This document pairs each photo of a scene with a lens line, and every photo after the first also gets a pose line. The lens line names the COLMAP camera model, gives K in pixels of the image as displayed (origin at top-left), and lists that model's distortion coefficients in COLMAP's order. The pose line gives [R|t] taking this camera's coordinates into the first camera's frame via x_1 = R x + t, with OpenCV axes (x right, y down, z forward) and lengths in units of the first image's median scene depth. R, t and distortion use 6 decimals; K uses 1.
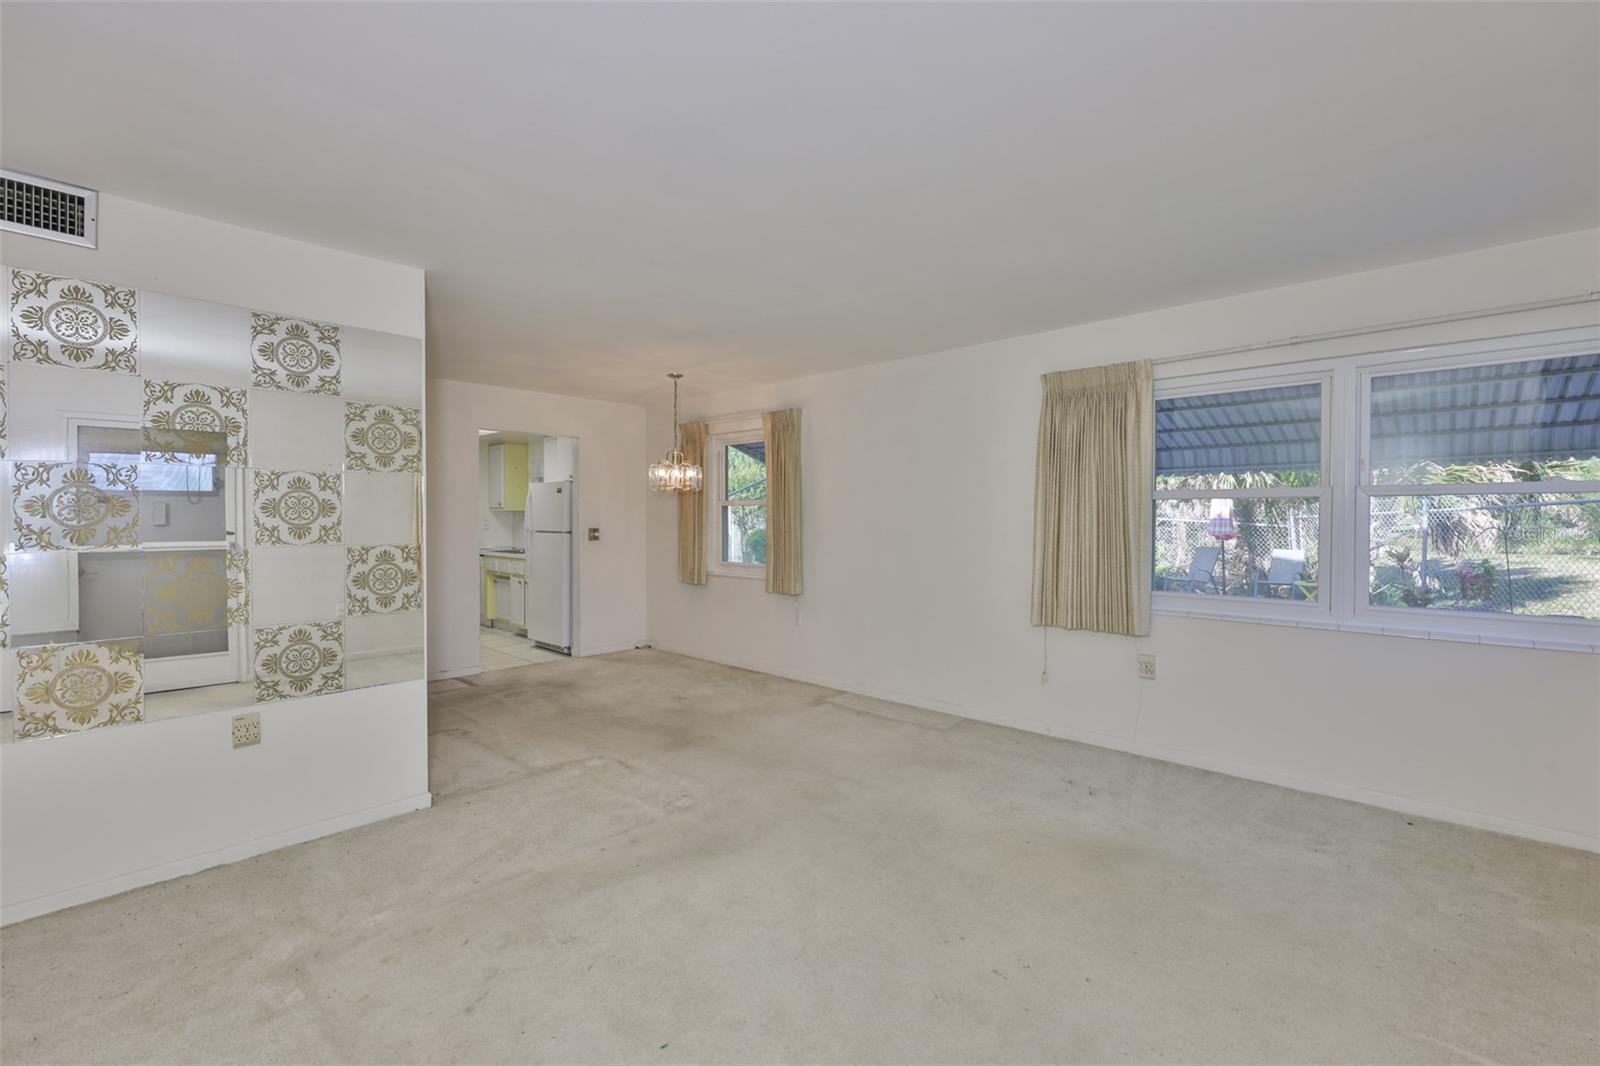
lens RADIAL K [[694.5, 0, 797.9], [0, 694.5, 522.0], [0, 0, 1]] dist [0.005209, -0.001013]
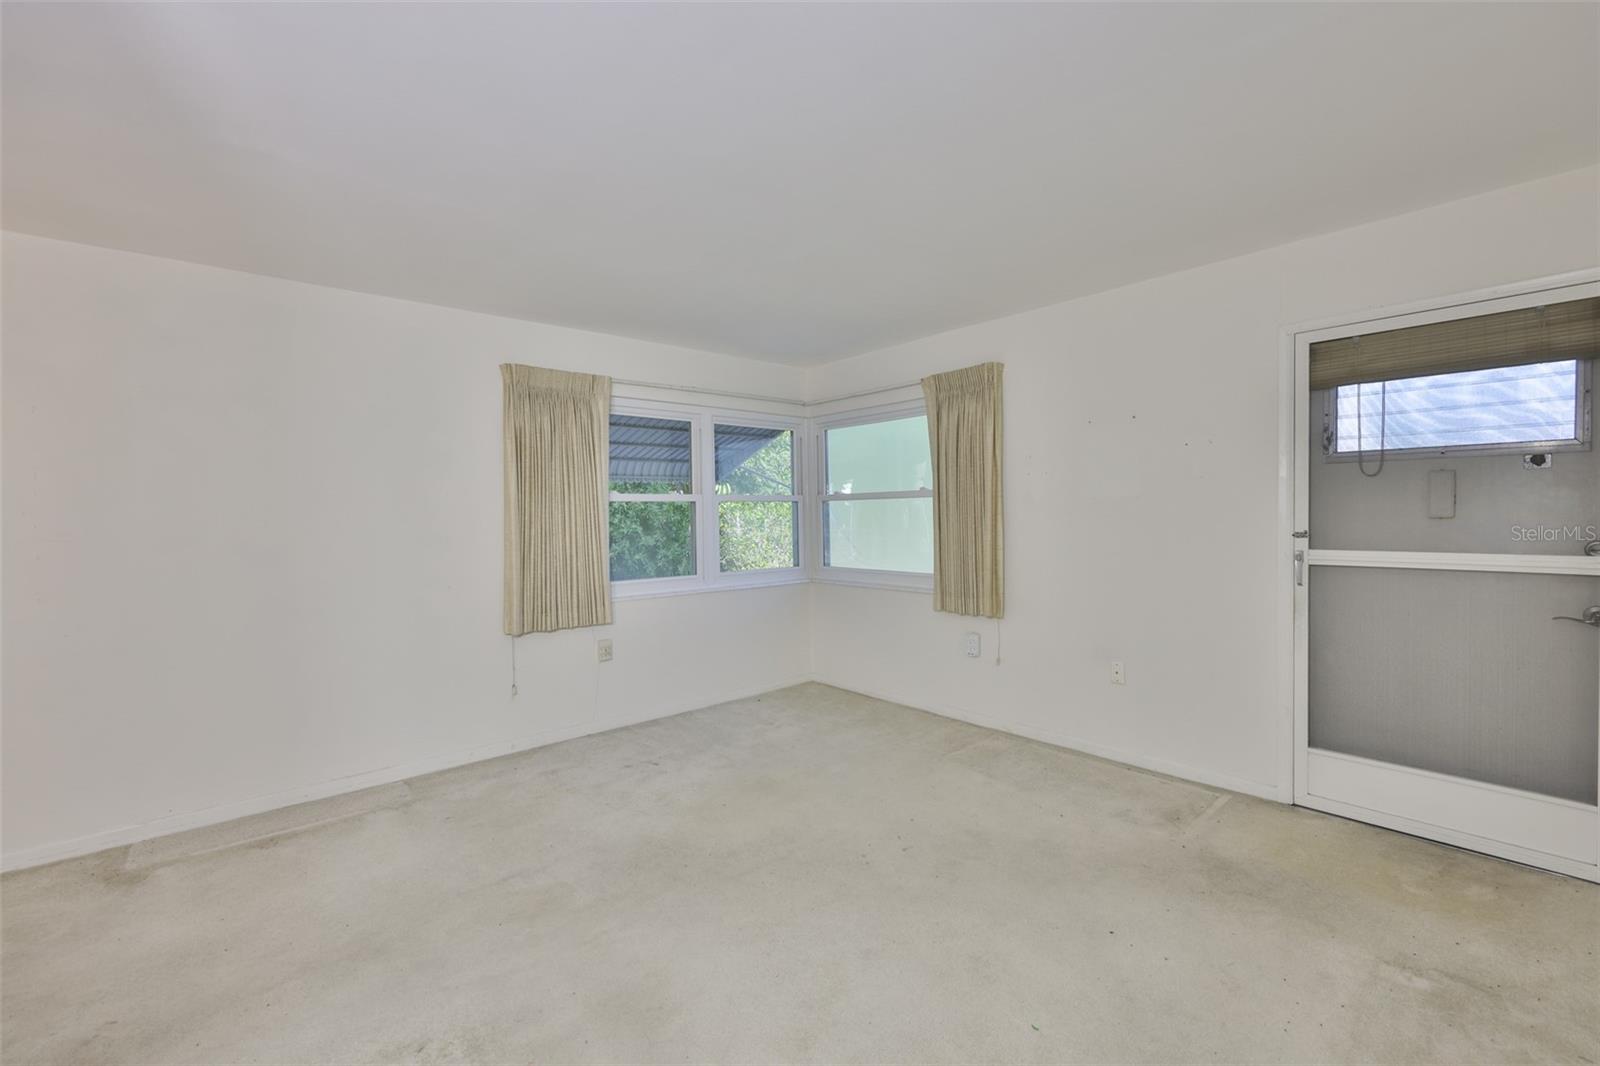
lens RADIAL K [[670.3, 0, 803.1], [0, 670.3, 531.3], [0, 0, 1]] dist [-0.001725, 0.000016]
pose [[0.101659, -0.027410, 0.994442, -0.571856], [0.022461, 0.999429, 0.025251, -0.004783], [-0.994566, 0.019769, 0.102217, 0.605194]]
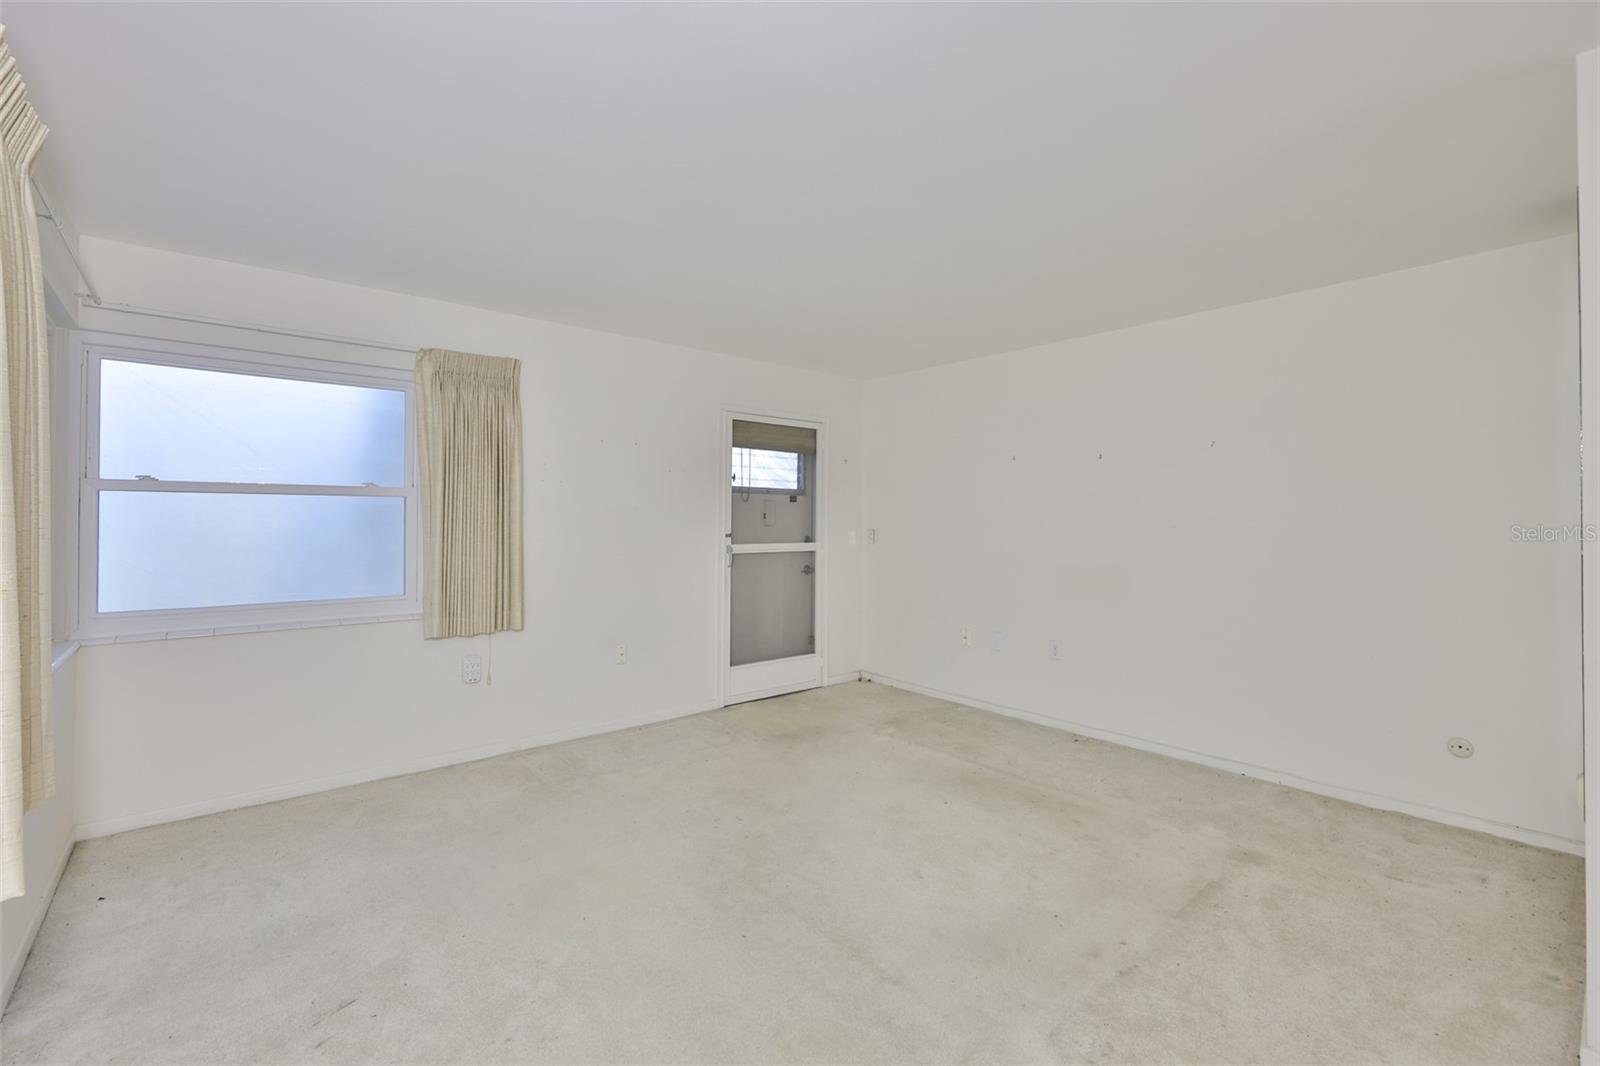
lens RADIAL K [[694.5, 0, 791.1], [0, 694.5, 521.2], [0, 0, 1]] dist [0.005209, -0.001013]
pose [[-0.992194, -0.004019, 0.124642, -0.002038], [-0.002898, 0.999954, 0.009176, -0.007216], [-0.124673, 0.008743, -0.992159, 1.412569]]
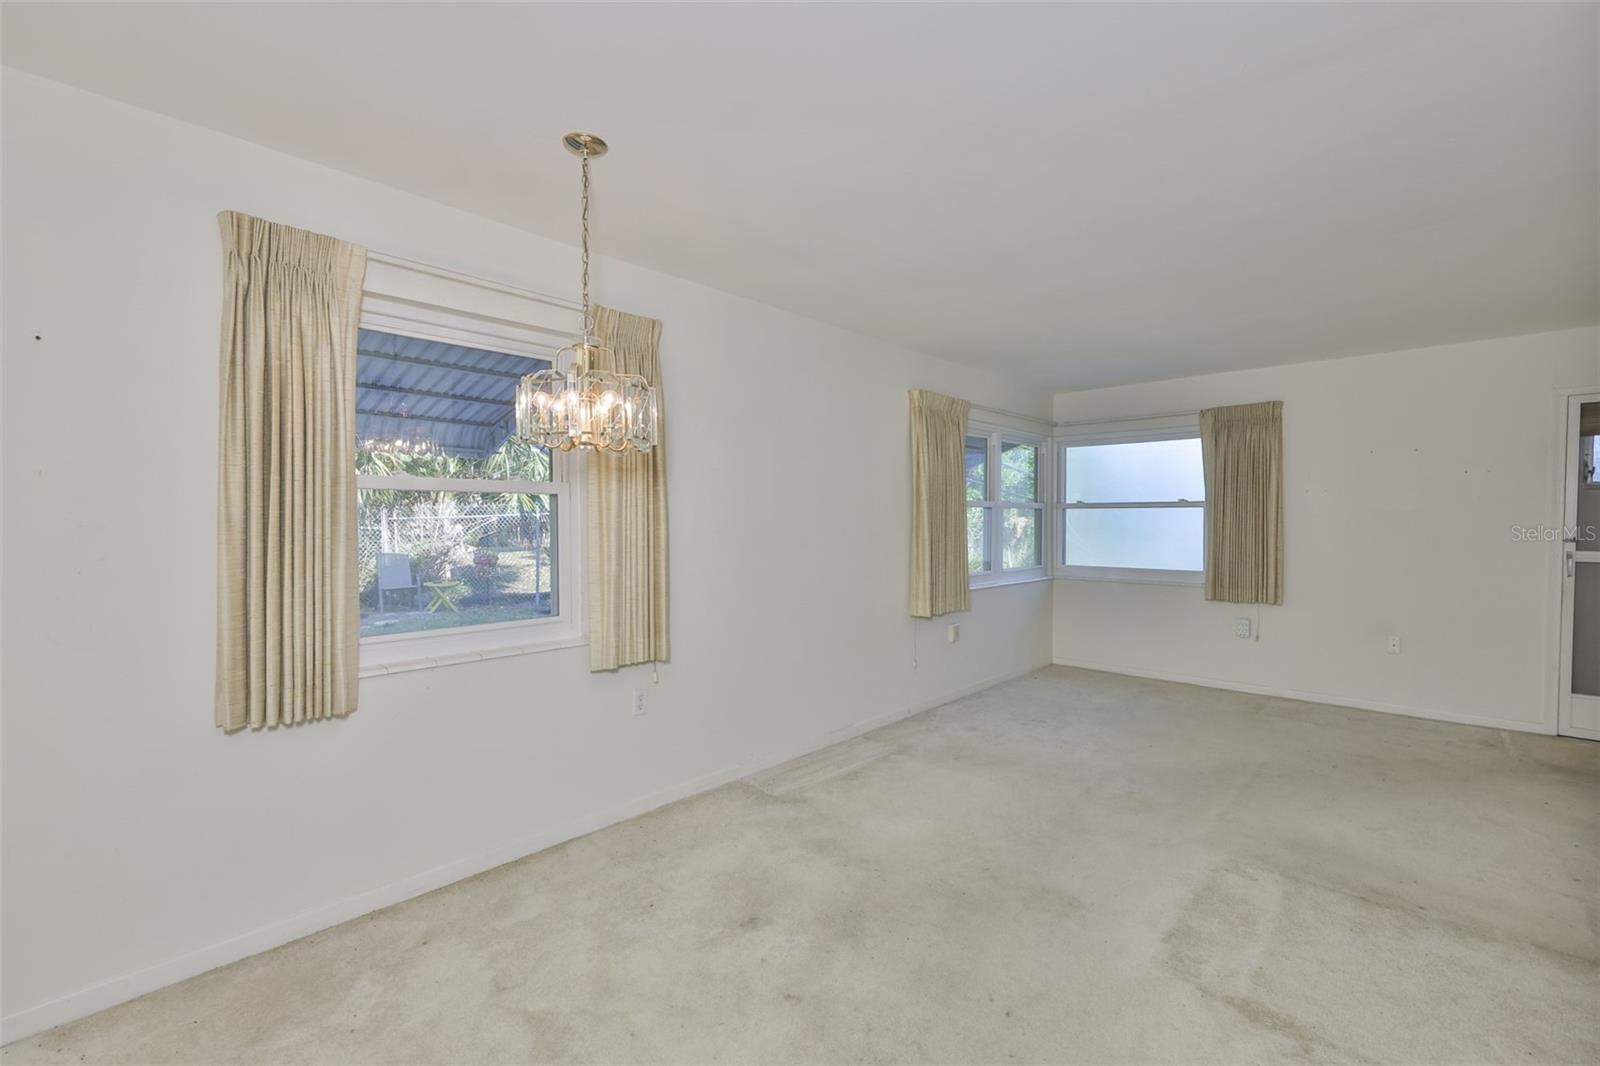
lens RADIAL K [[694.5, 0, 808.5], [0, 694.5, 536.1], [0, 0, 1]] dist [0.005209, -0.001013]
pose [[-0.006132, -0.023906, 0.999695, -0.867085], [0.005858, 0.999696, 0.023942, -0.009234], [-0.999964, 0.006003, -0.005990, 1.368453]]
